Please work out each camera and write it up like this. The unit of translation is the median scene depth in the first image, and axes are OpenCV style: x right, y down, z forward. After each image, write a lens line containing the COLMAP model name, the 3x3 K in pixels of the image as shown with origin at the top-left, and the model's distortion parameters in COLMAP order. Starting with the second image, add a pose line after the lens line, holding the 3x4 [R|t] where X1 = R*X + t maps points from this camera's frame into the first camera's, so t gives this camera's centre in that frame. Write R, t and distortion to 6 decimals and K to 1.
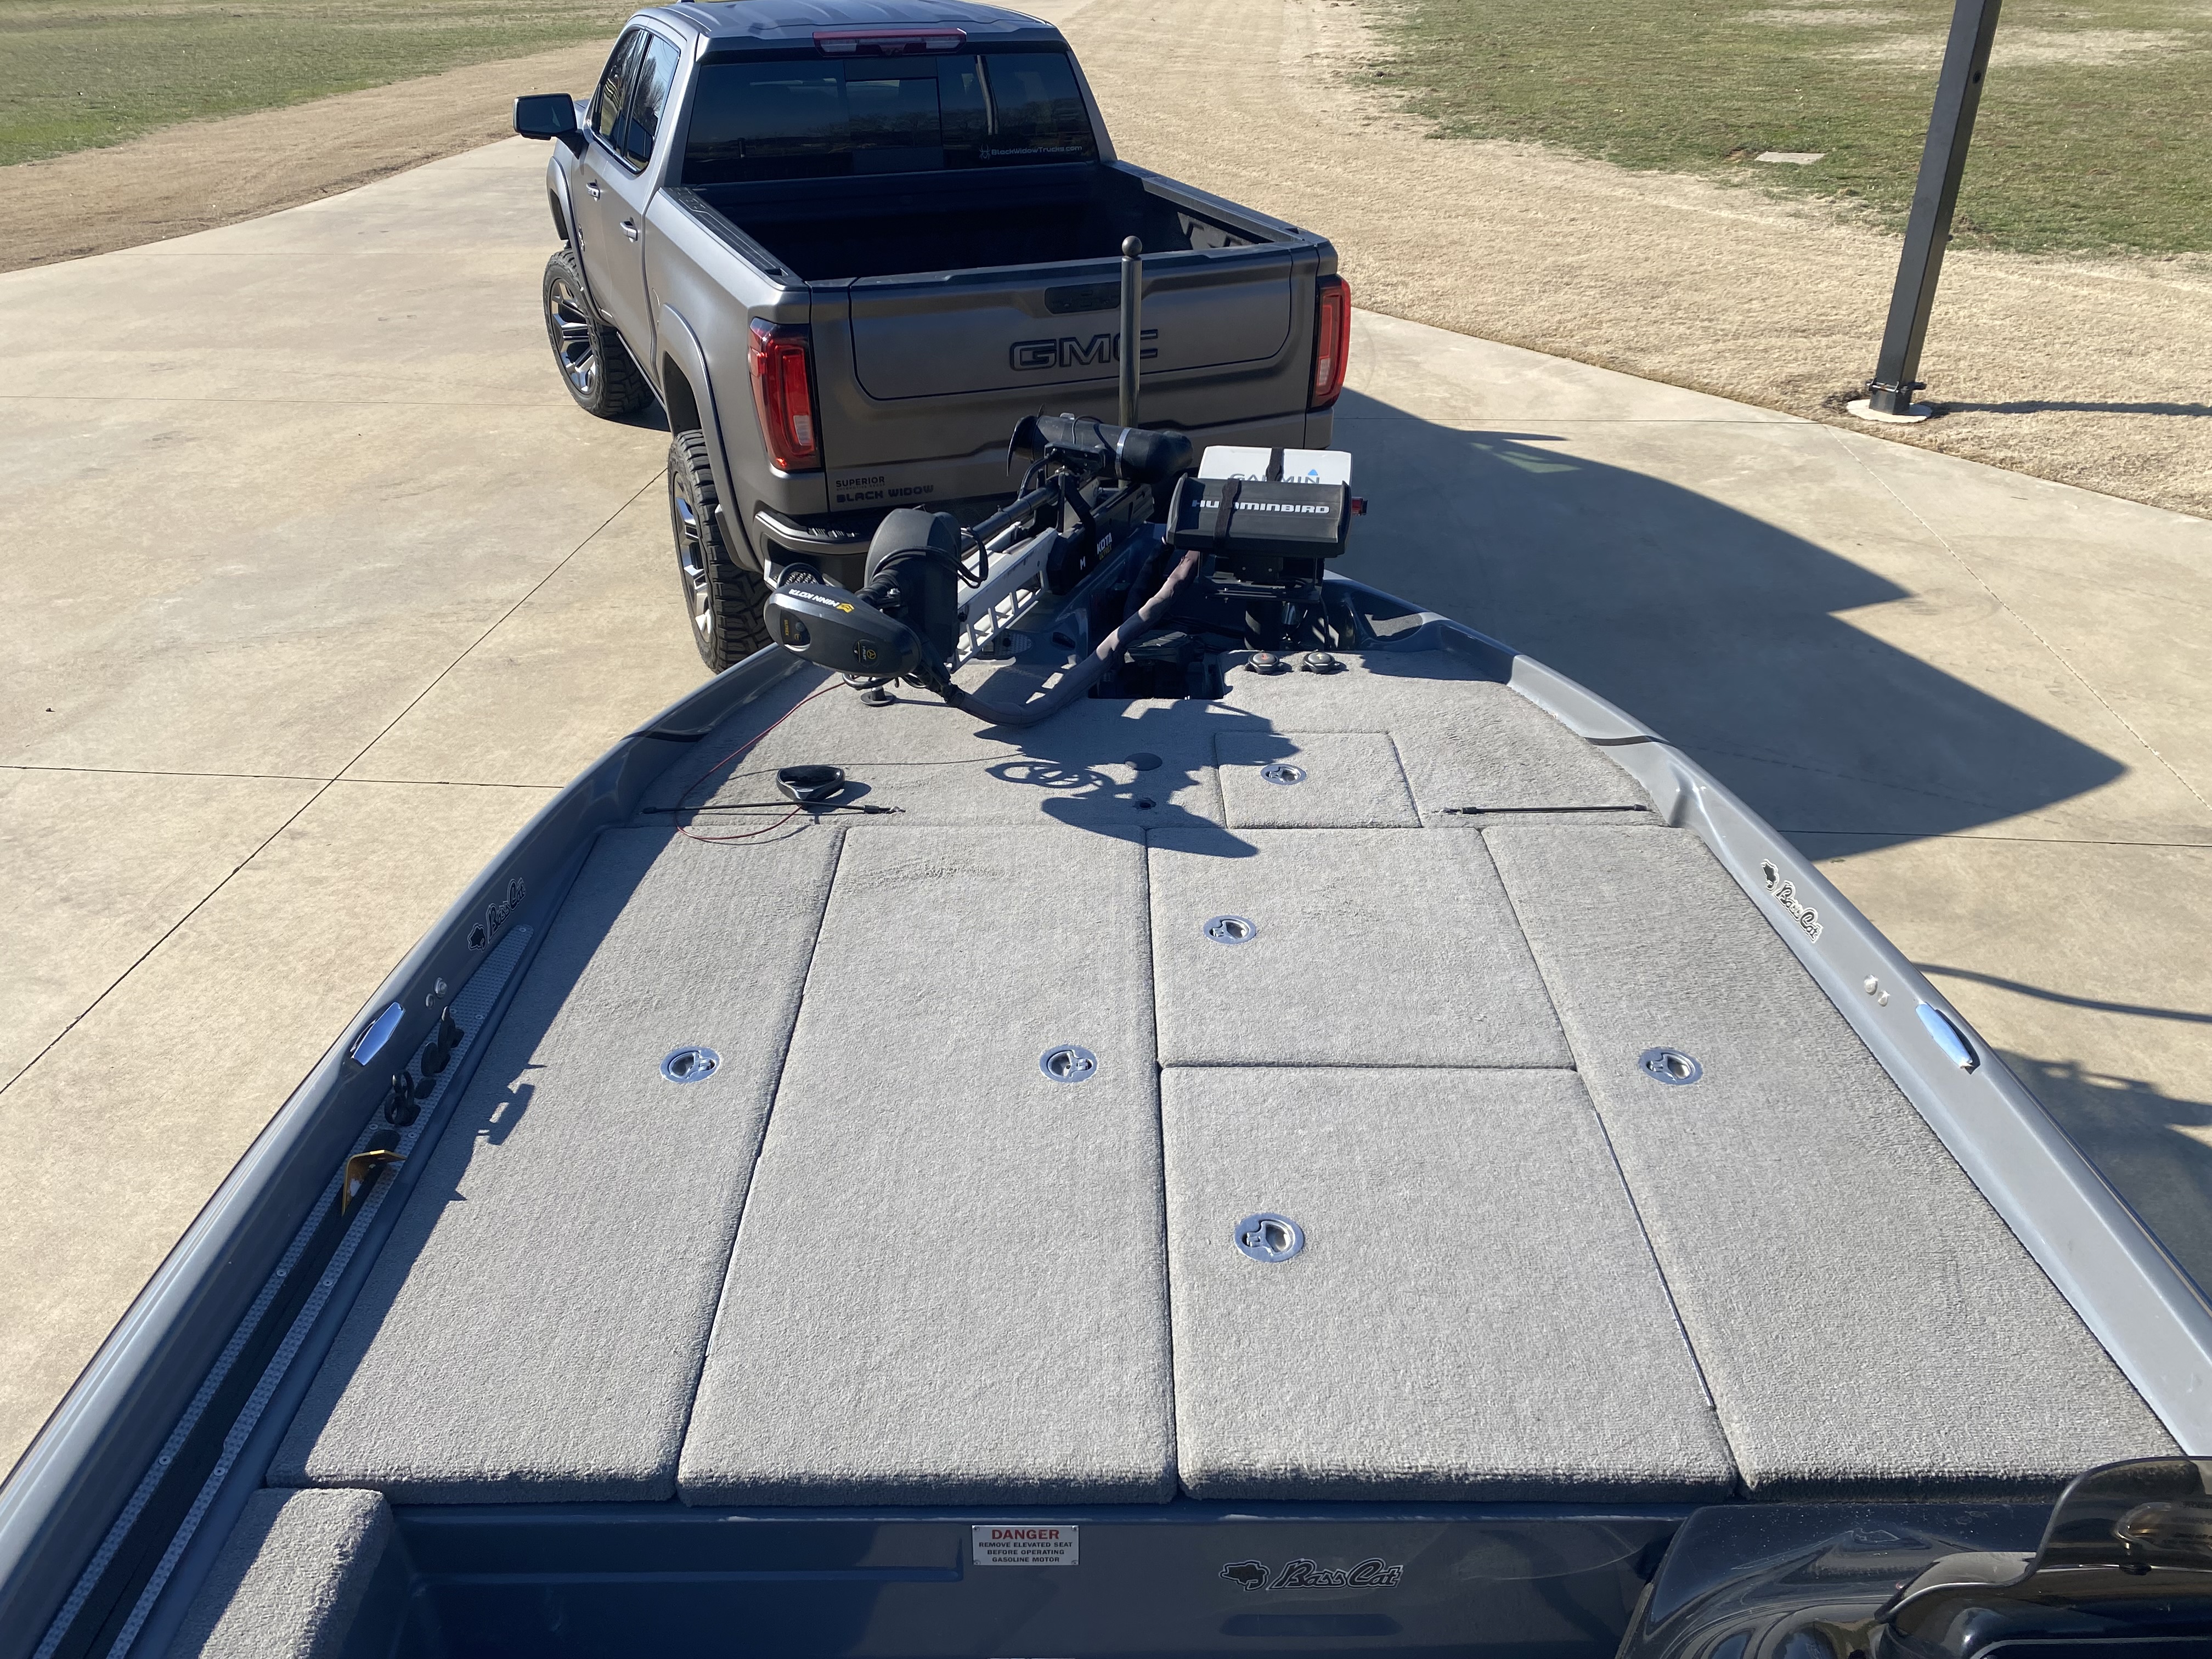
lens RADIAL K [[1692.8, 0, 1107.8], [0, 1692.8, 824.9], [0, 0, 1]] dist [0.012005, -0.016280]
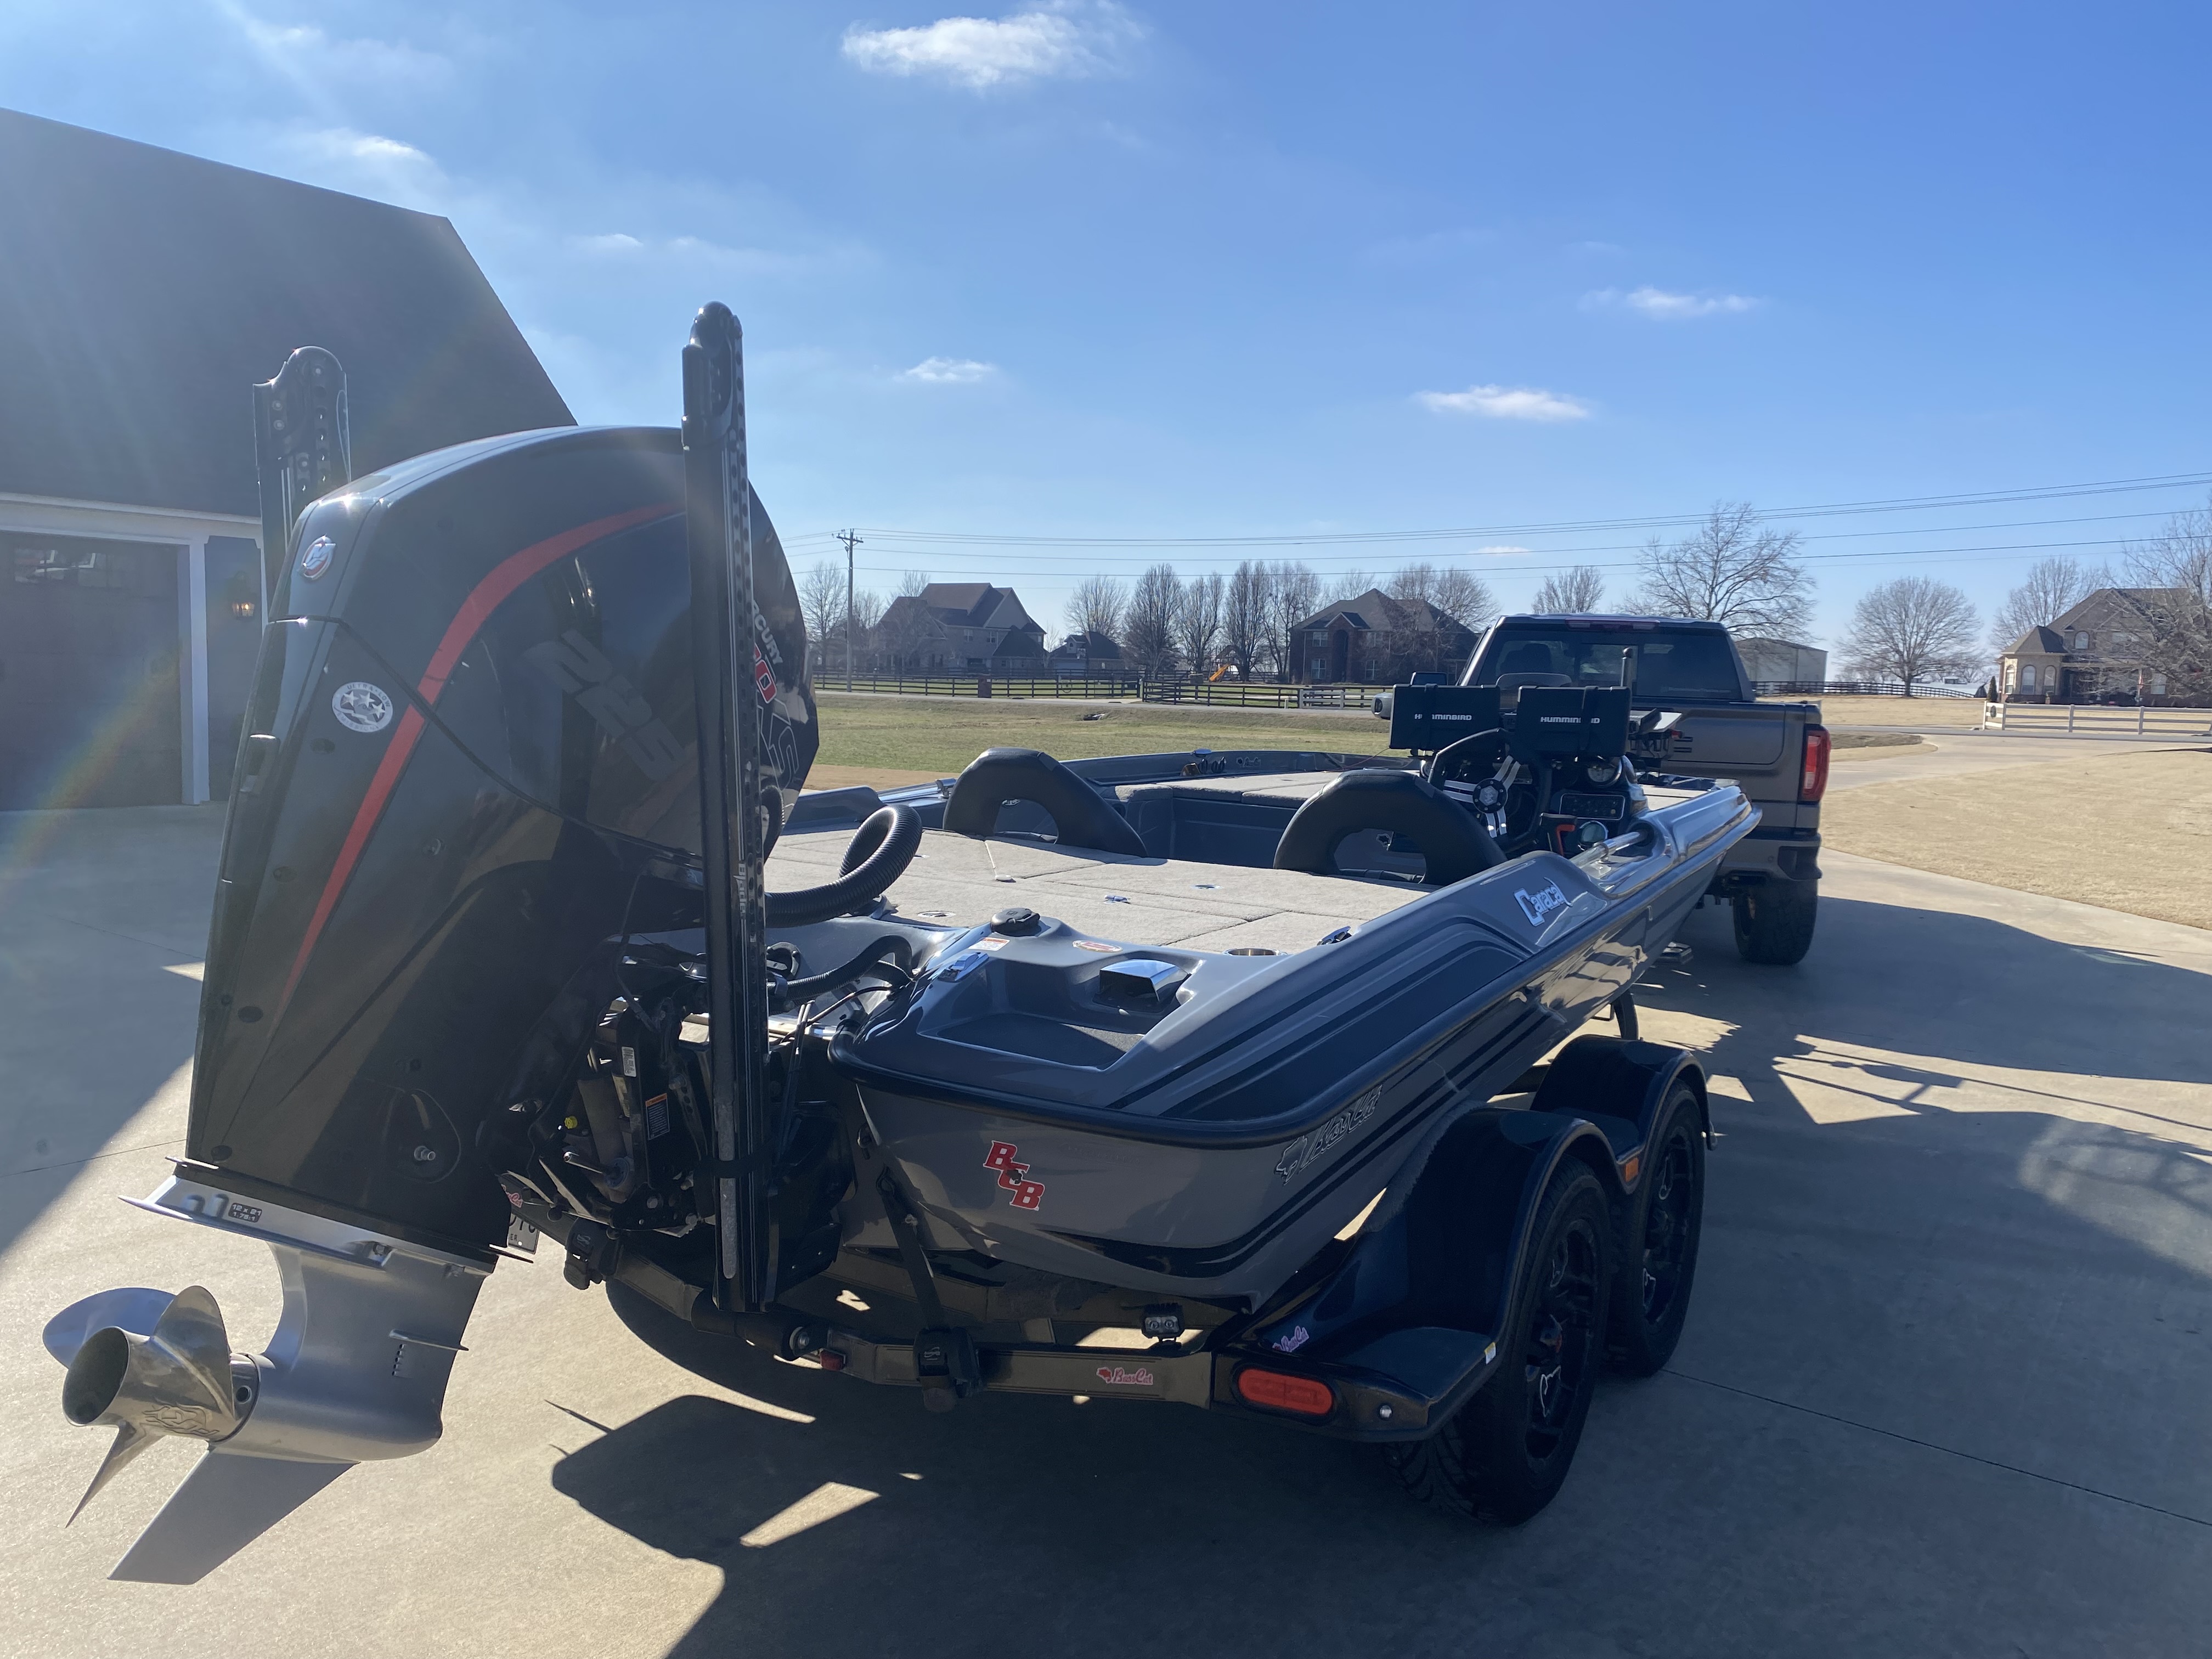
lens RADIAL K [[1692.8, 0, 1101.6], [0, 1692.8, 833.1], [0, 0, 1]] dist [0.012005, -0.016280]
pose [[0.847793, 0.079296, -0.524366, 0.198744], [-0.284073, 0.902846, -0.322757, 0.243630], [0.447828, 0.422589, 0.787952, -0.280653]]
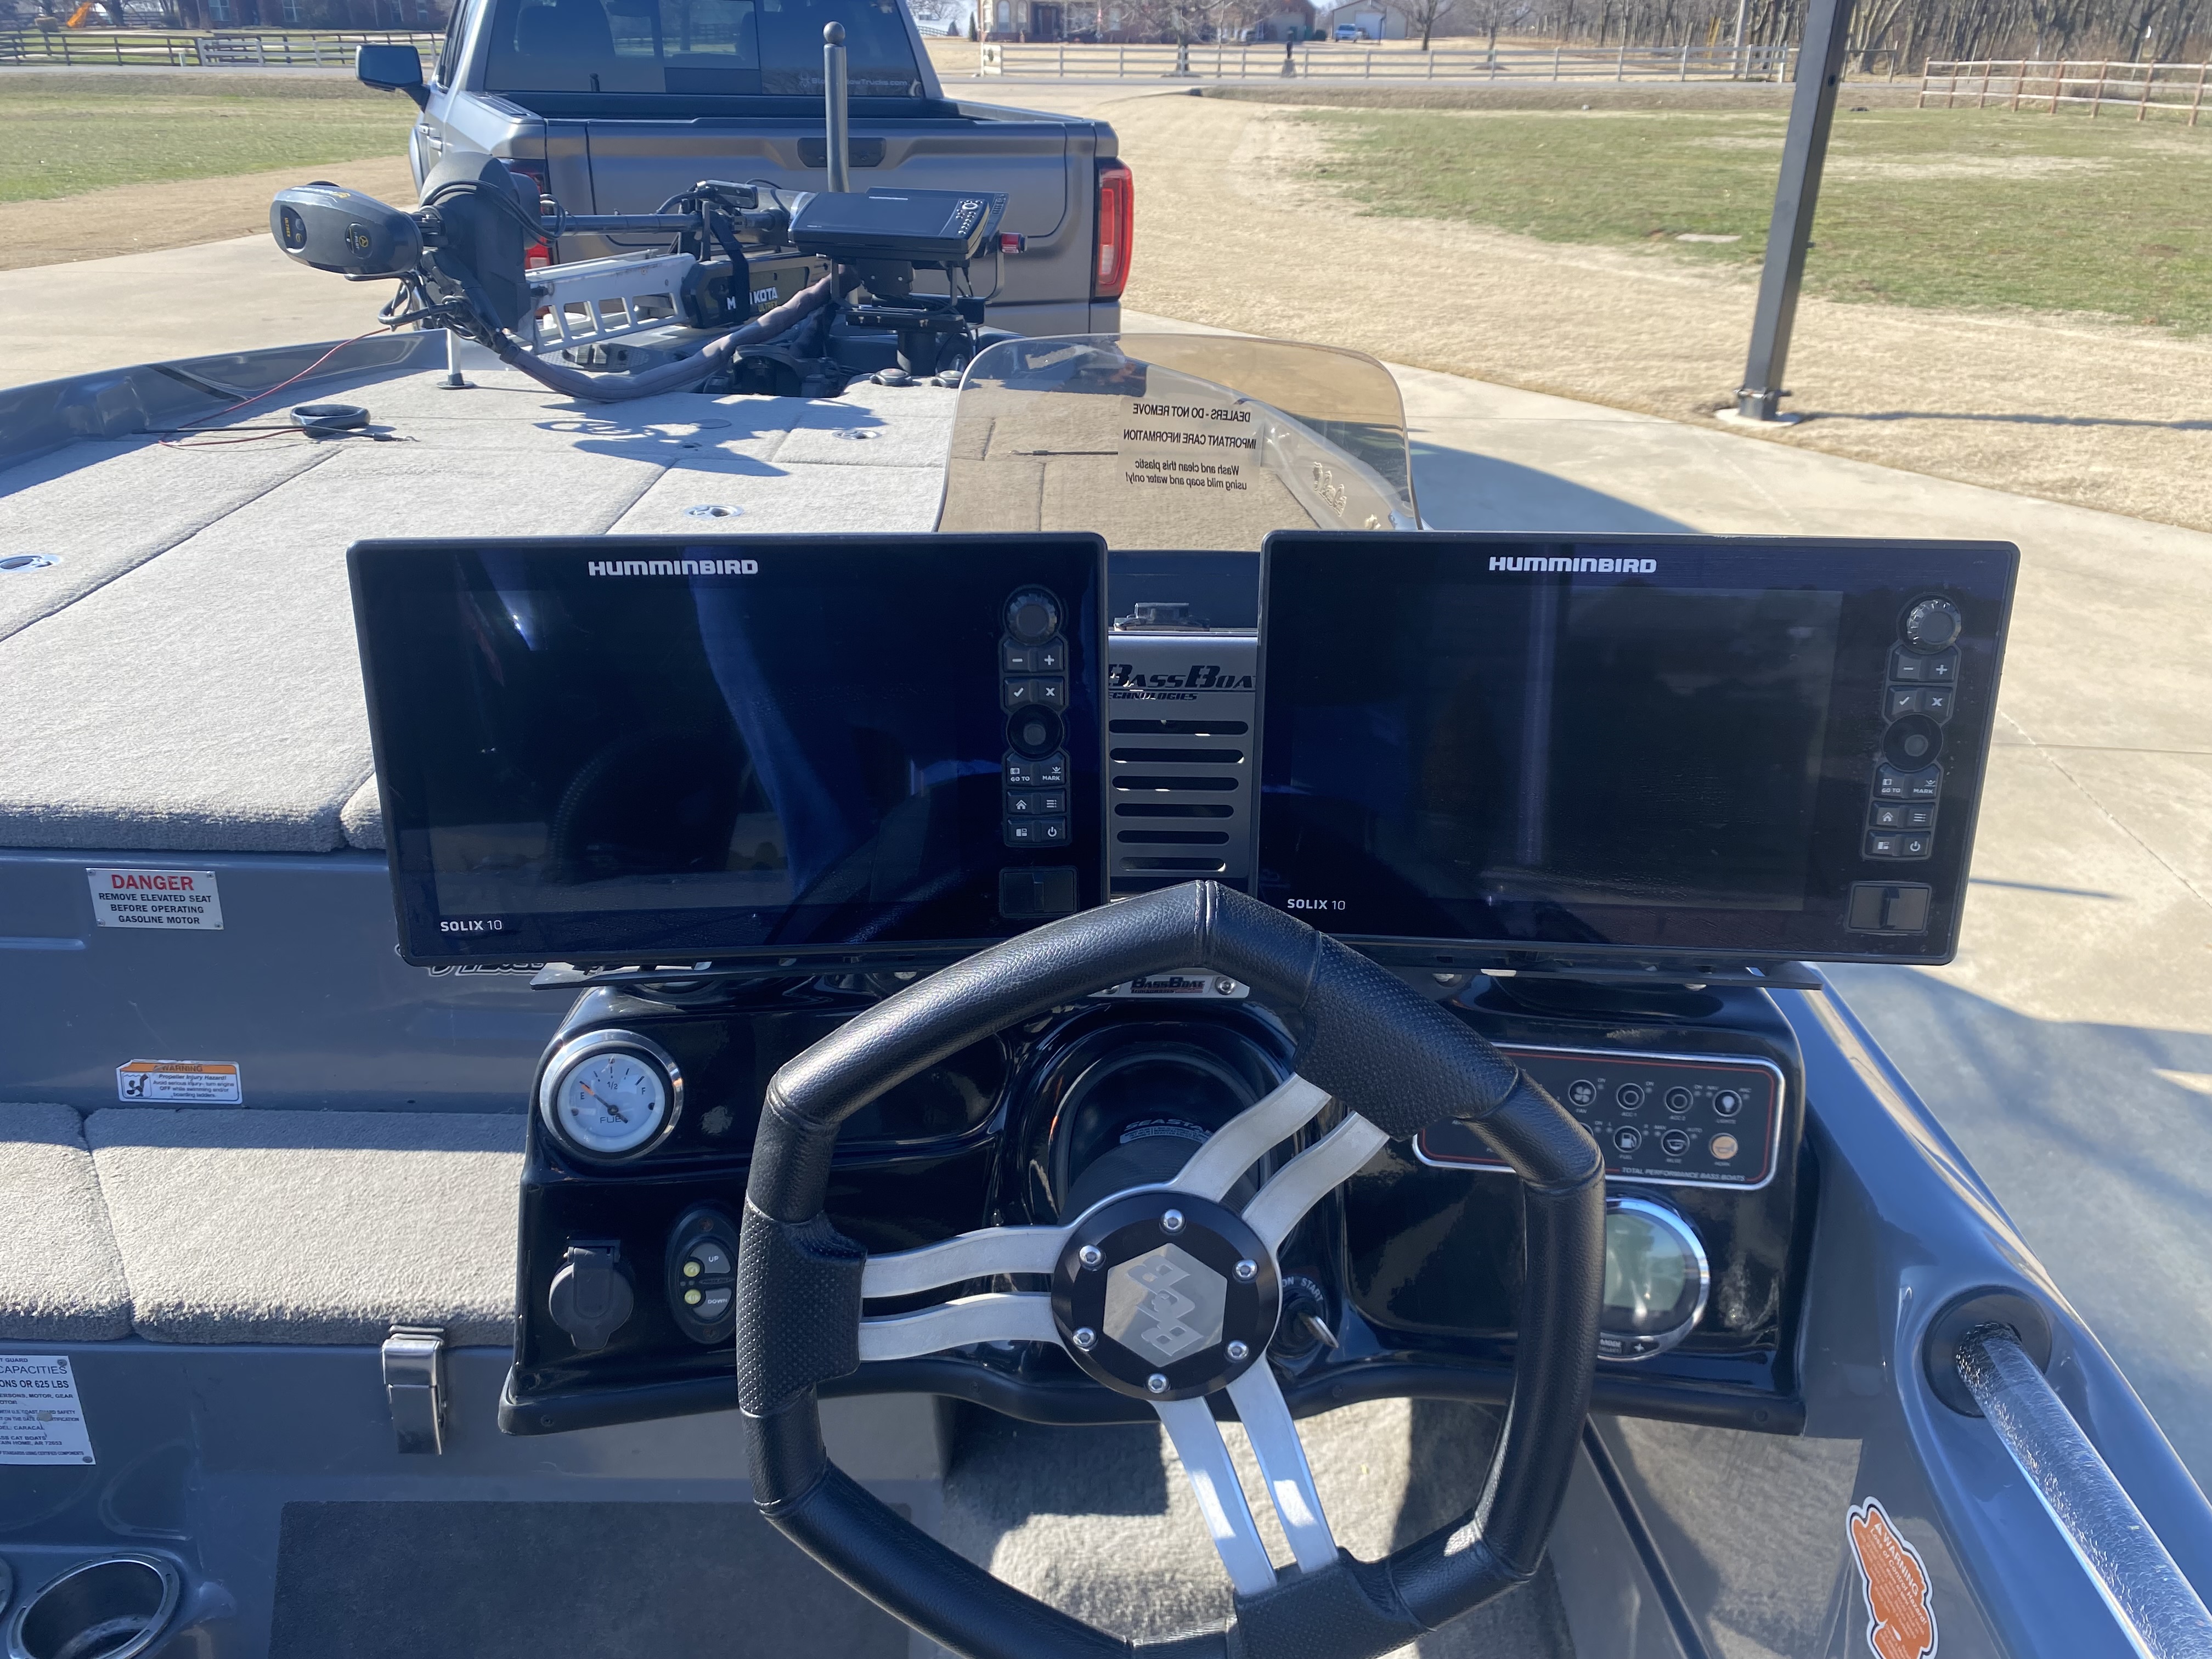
lens RADIAL K [[1692.8, 0, 1108.0], [0, 1692.8, 845.5], [0, 0, 1]] dist [0.012005, -0.016280]
pose [[0.999695, 0.019026, 0.015749, 0.057650], [-0.018080, 0.998144, -0.058151, 0.061377], [-0.016827, 0.057849, 0.998184, 0.020490]]
